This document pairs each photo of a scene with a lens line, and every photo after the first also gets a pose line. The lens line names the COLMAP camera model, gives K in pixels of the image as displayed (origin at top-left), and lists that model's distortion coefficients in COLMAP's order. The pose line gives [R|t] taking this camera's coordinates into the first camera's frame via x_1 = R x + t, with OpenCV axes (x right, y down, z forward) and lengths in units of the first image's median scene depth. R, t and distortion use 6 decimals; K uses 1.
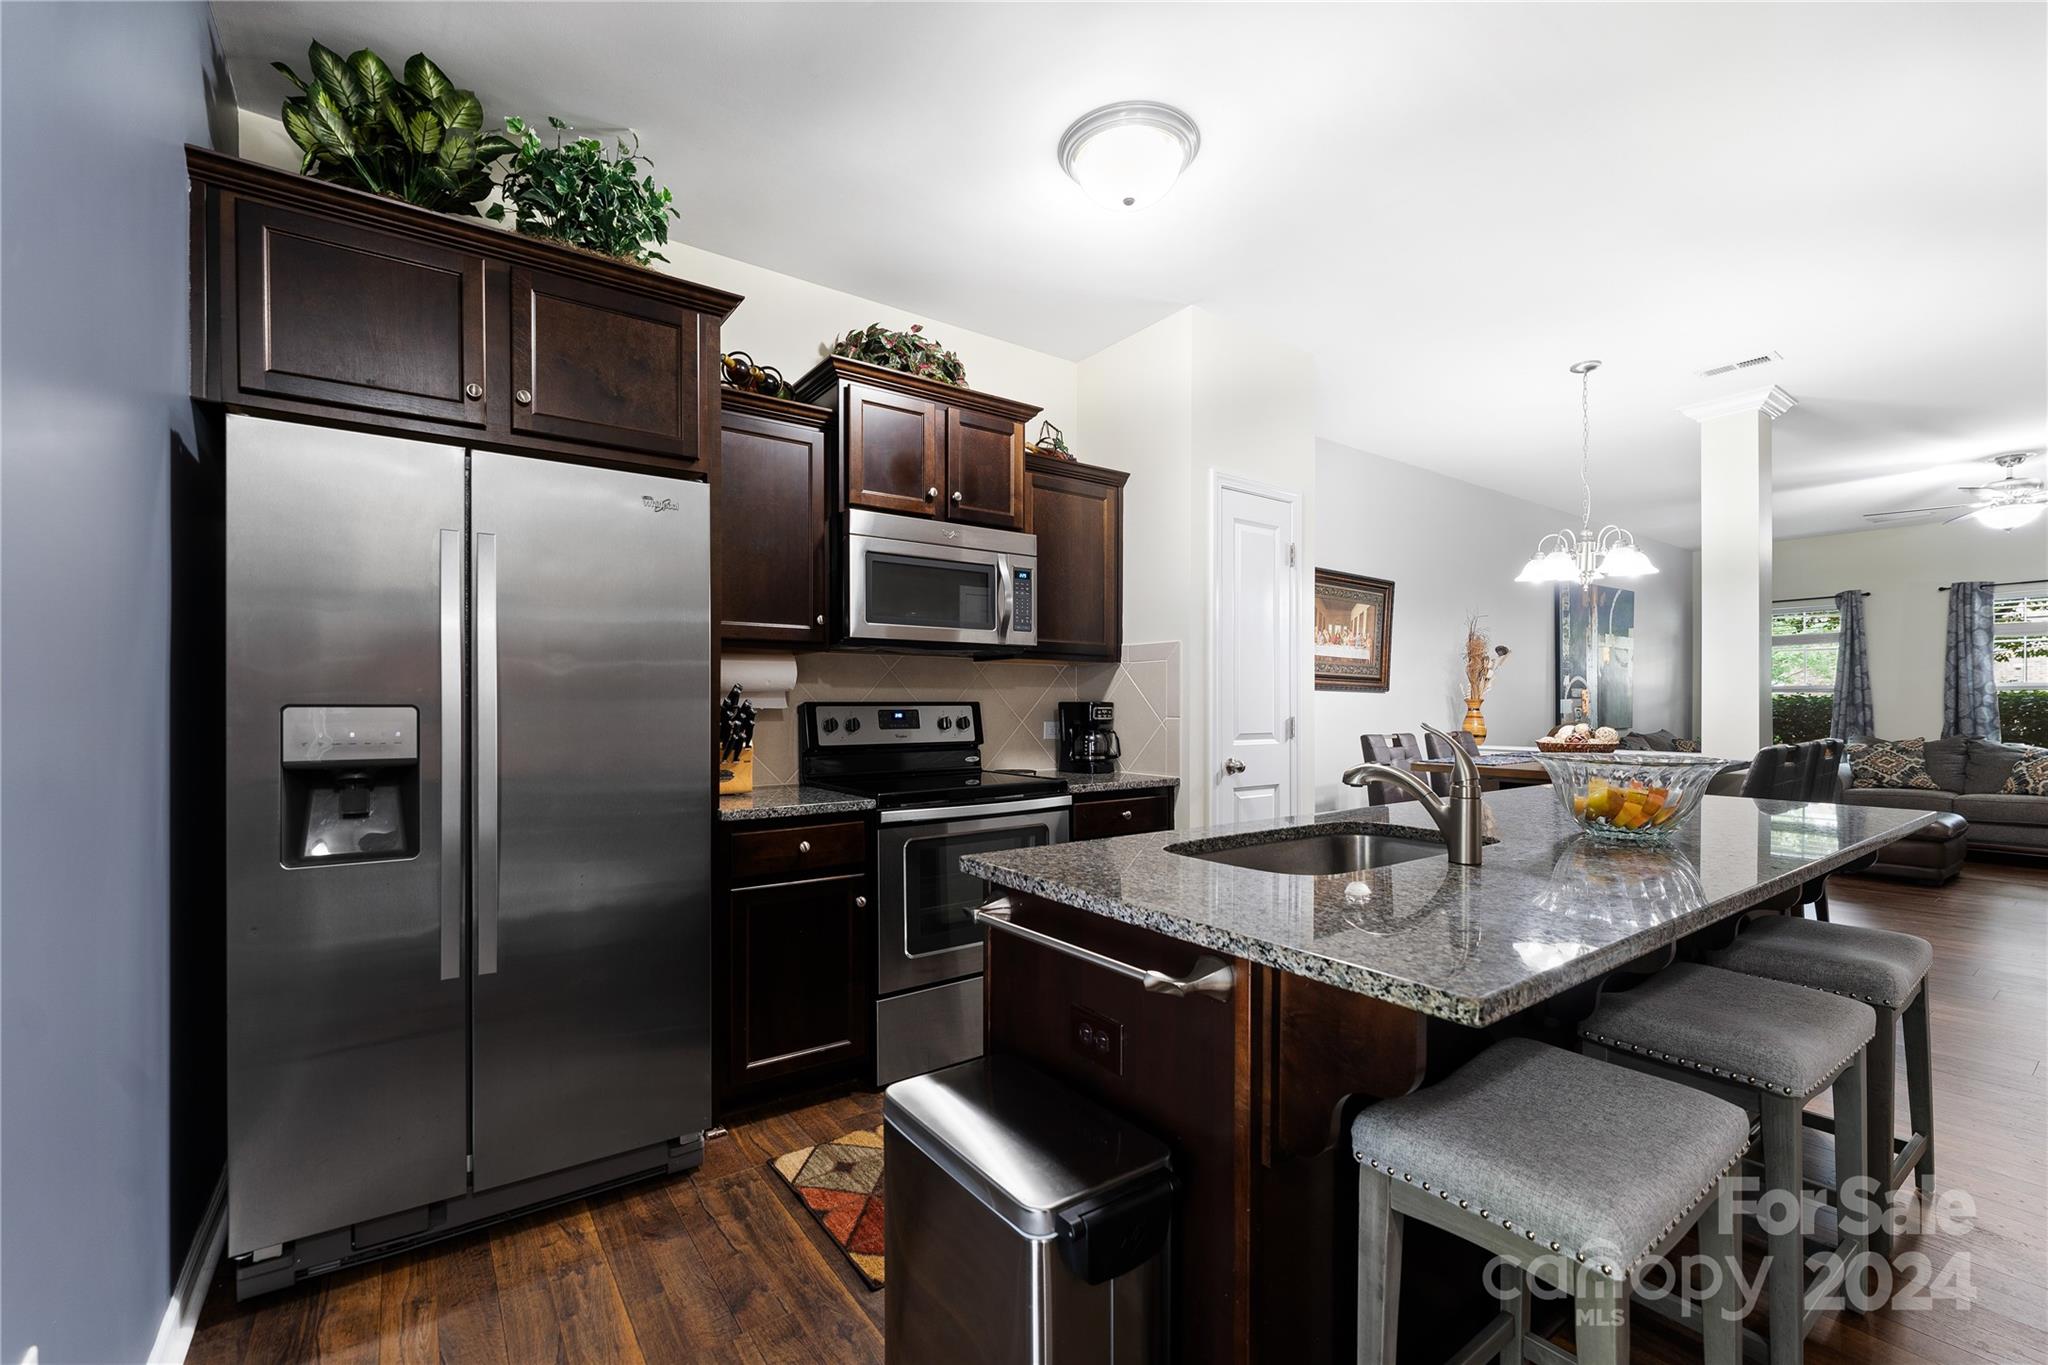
lens RADIAL K [[854.4, 0, 999.4], [0, 854.4, 707.4], [0, 0, 1]] dist [-0.009973, 0.000087]
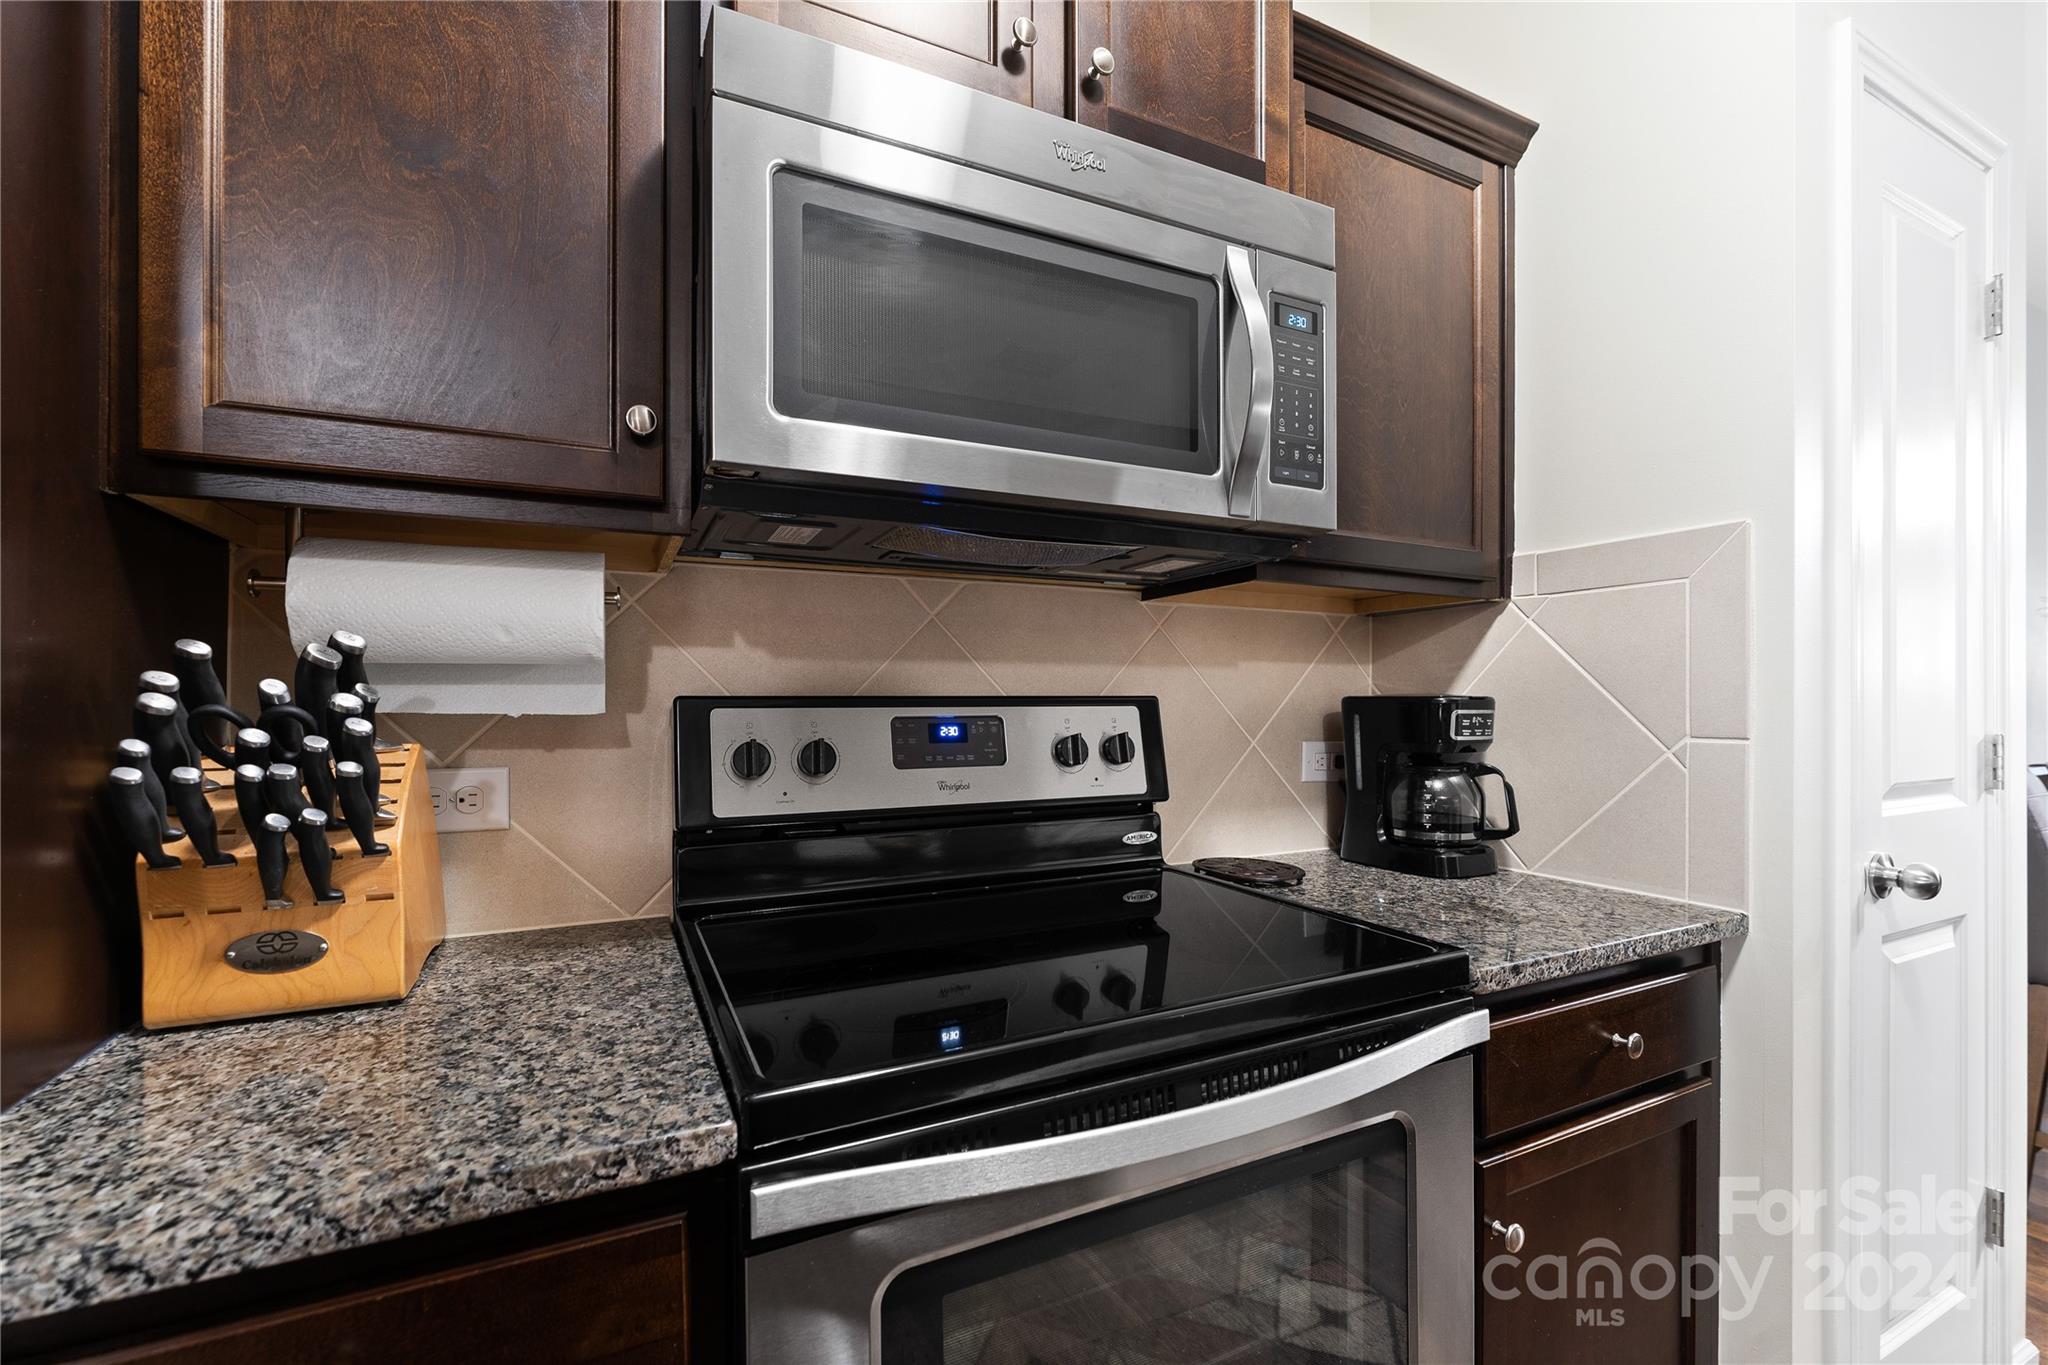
lens RADIAL K [[856.9, 0, 1004.6], [0, 856.9, 706.1], [0, 0, 1]] dist [-0.000496, -0.000034]
pose [[0.985842, 0.000287, -0.167676, -0.027395], [-0.000138, 1.000000, 0.000901, -0.002200], [0.167677, -0.000865, 0.985842, 0.598581]]
